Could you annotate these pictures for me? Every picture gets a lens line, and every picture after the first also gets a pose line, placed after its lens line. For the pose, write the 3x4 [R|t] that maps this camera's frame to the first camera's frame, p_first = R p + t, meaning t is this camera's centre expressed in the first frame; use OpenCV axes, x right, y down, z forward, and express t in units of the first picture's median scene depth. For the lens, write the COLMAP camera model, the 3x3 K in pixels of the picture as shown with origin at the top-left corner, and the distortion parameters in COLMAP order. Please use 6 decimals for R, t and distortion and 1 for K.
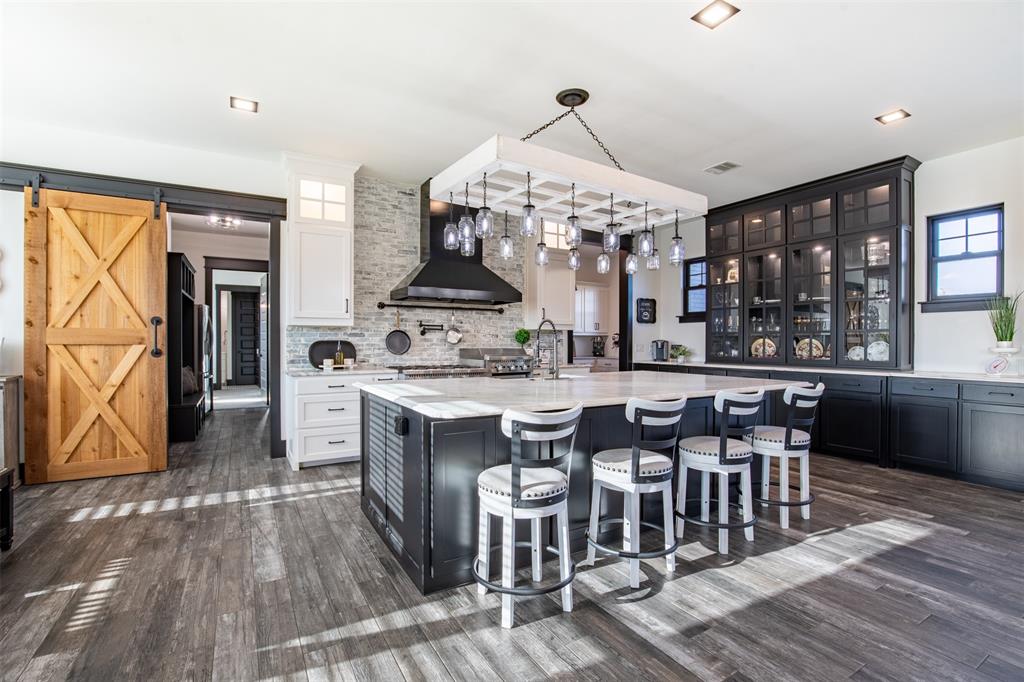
lens RADIAL K [[468.3, 0, 512.1], [0, 468.3, 345.7], [0, 0, 1]] dist [-0.038073, 0.007984]
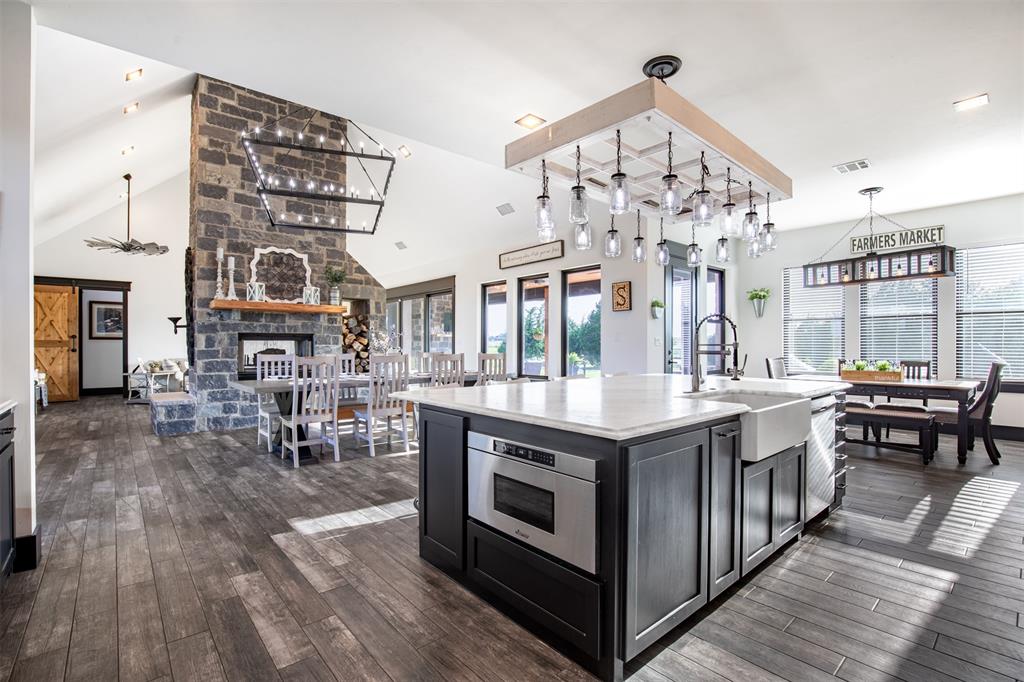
lens RADIAL K [[468.3, 0, 512.1], [0, 468.3, 345.7], [0, 0, 1]] dist [-0.038073, 0.007984]
pose [[-0.982481, 0.000835, -0.186363, 0.486090], [-0.000748, 0.999964, 0.008424, -0.010251], [0.186363, 0.008415, -0.982445, 1.539489]]
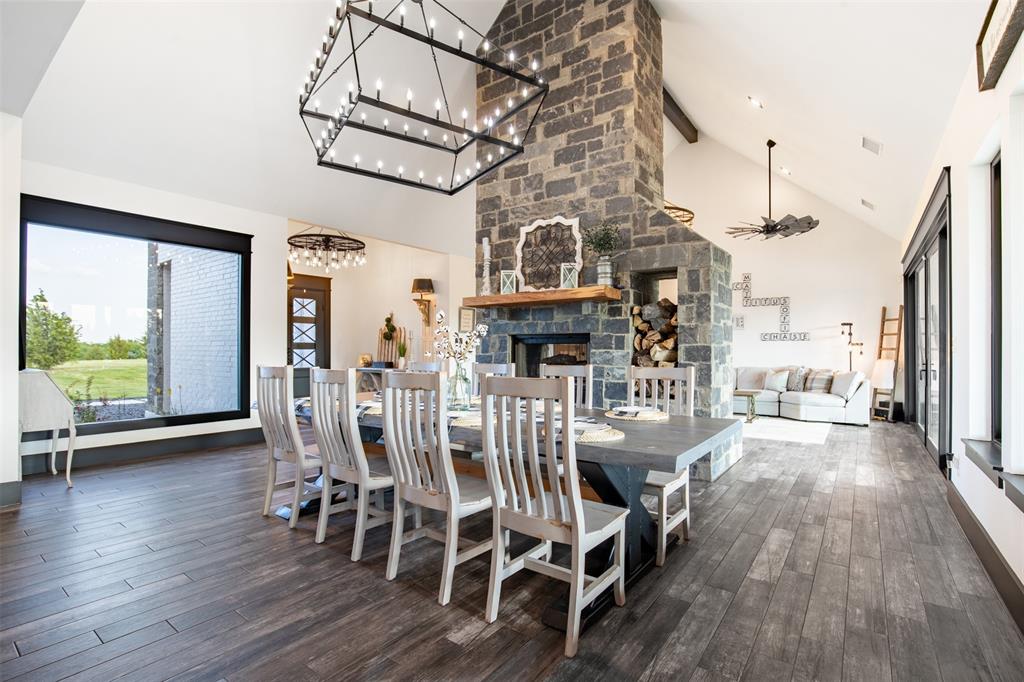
lens RADIAL K [[468.3, 0, 512.1], [0, 468.3, 345.7], [0, 0, 1]] dist [-0.038073, 0.007984]
pose [[-0.398969, 0.003425, 0.916958, -0.137645], [0.007799, 0.999970, -0.000341, -0.008537], [-0.916931, 0.007016, -0.398983, 0.271253]]
